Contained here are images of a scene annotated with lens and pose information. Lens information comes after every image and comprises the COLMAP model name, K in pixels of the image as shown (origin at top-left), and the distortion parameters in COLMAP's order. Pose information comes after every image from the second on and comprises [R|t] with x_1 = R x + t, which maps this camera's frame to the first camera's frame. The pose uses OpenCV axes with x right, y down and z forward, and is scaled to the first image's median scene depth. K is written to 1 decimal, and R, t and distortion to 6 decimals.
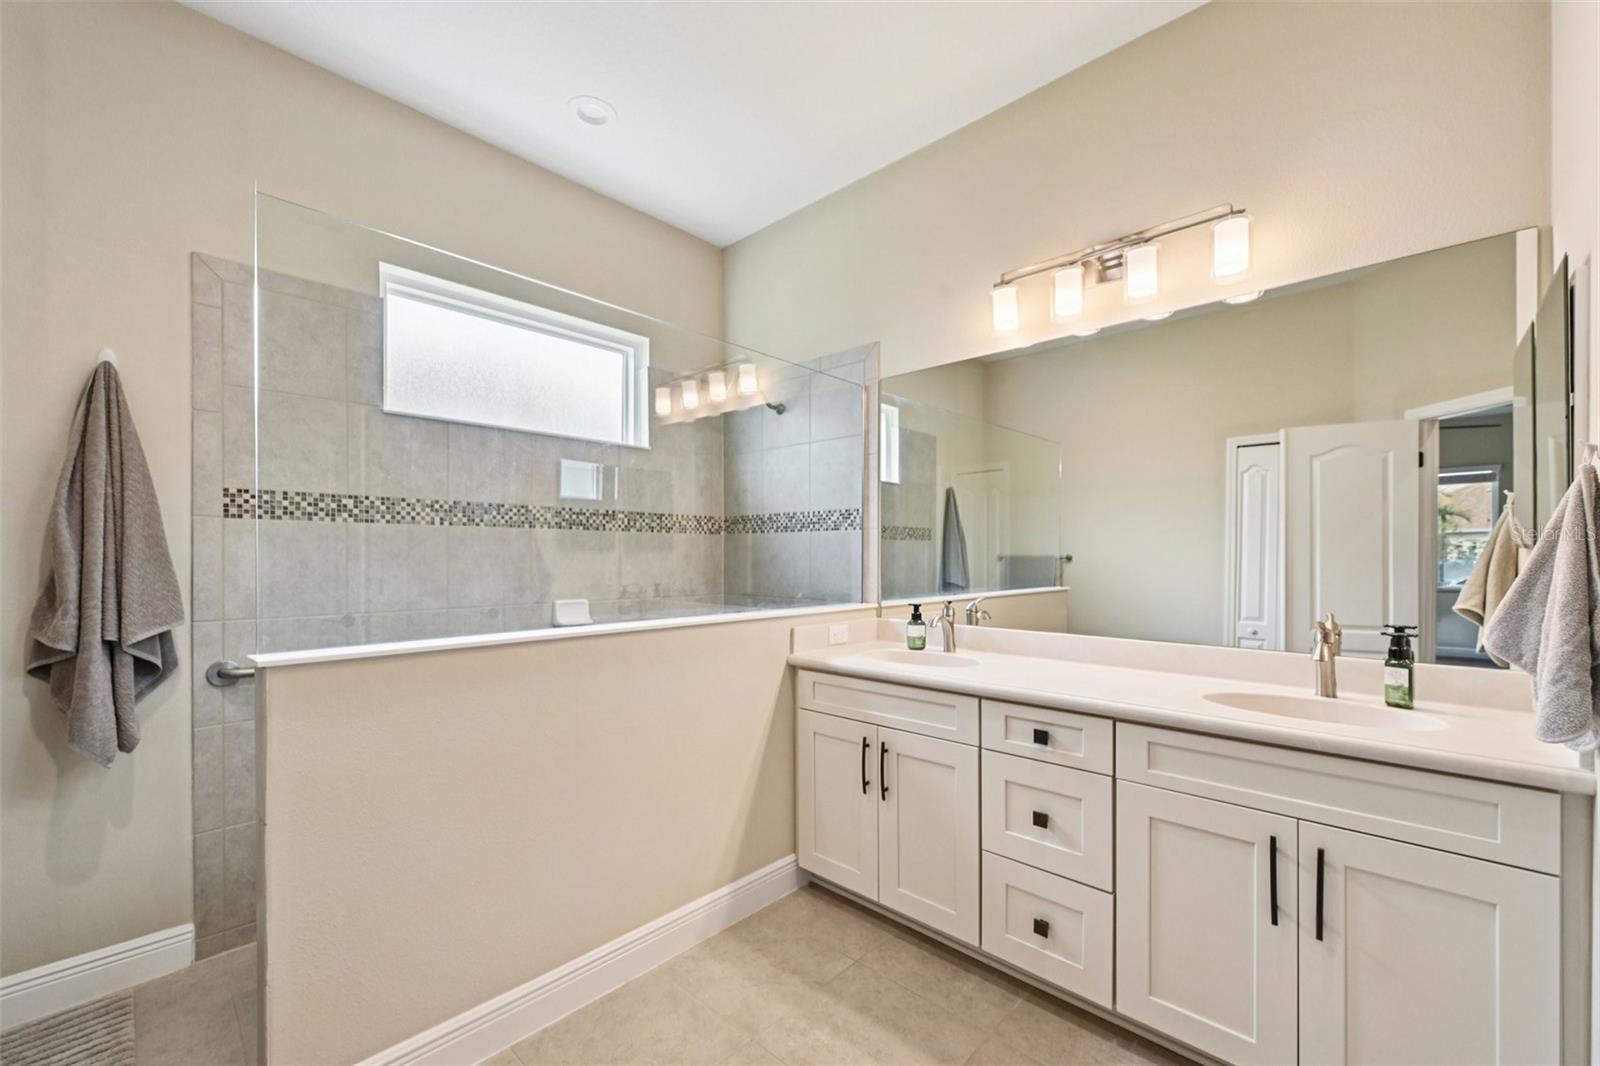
lens RADIAL K [[632.3, 0, 794.2], [0, 632.3, 557.0], [0, 0, 1]] dist [-0.002301, 0.001145]
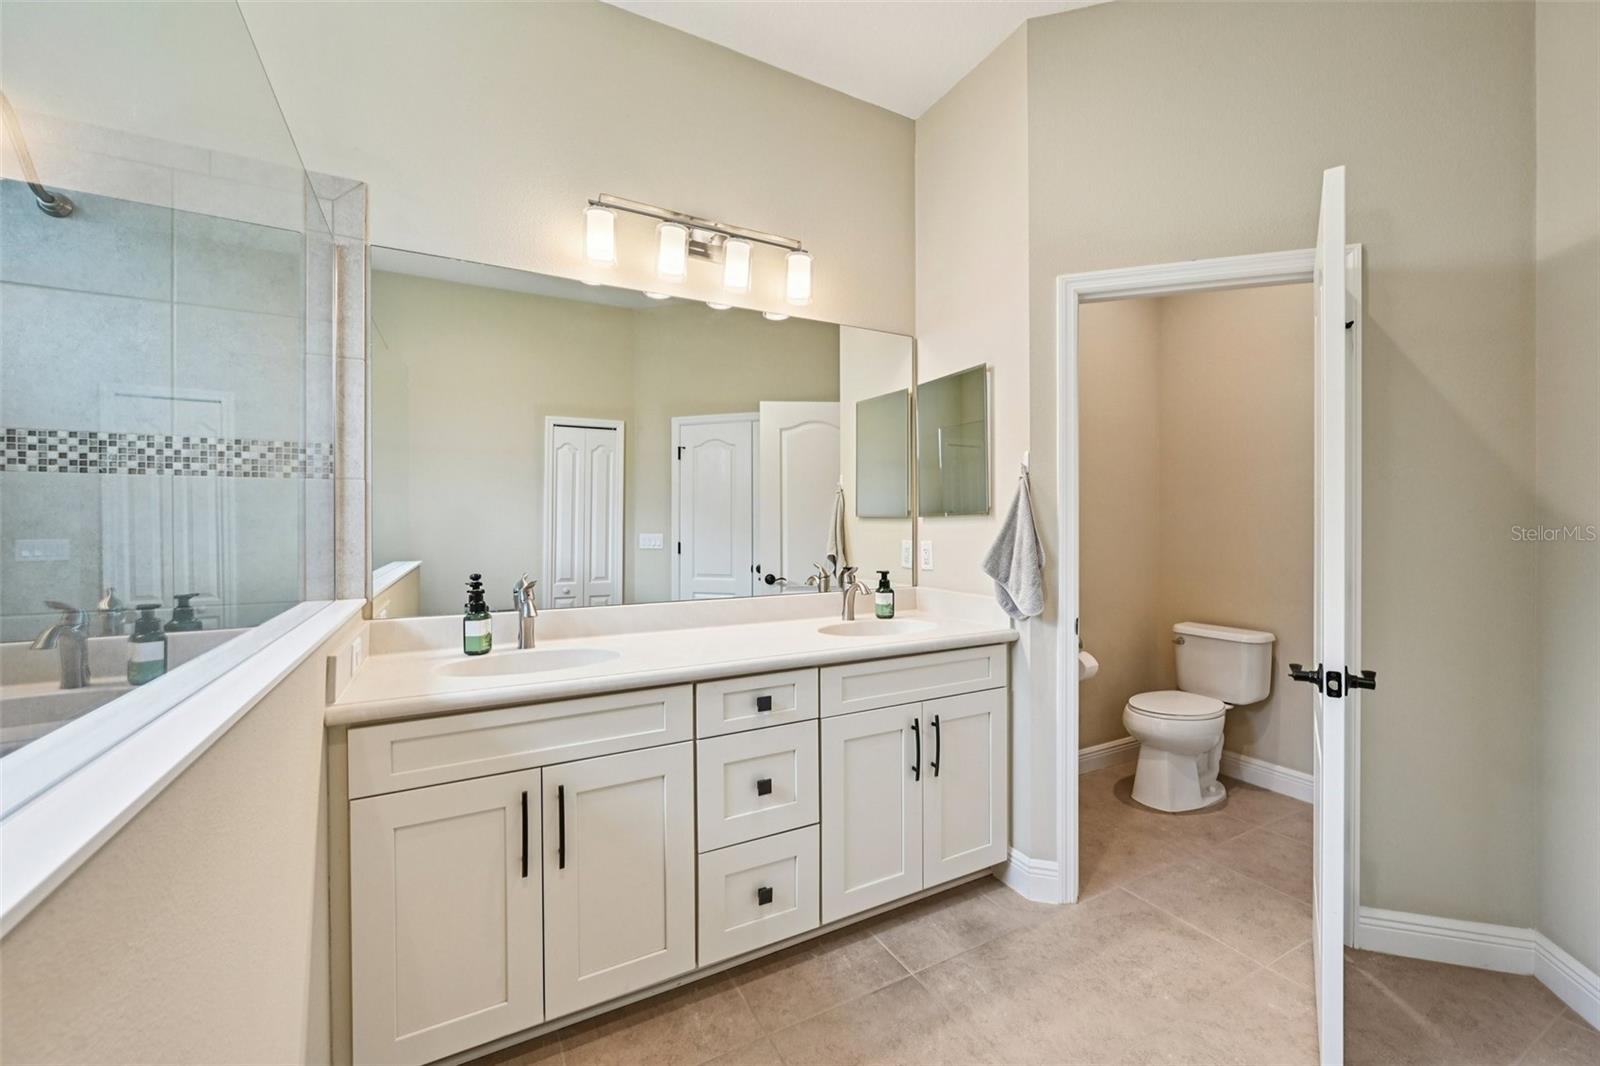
lens RADIAL K [[632.3, 0, 800.1], [0, 632.3, 524.8], [0, 0, 1]] dist [-0.002301, 0.001145]
pose [[0.319493, -0.001315, 0.947588, -0.398306], [0.006486, 0.999979, -0.000799, 0.004858], [-0.947567, 0.006401, 0.319494, 0.473684]]
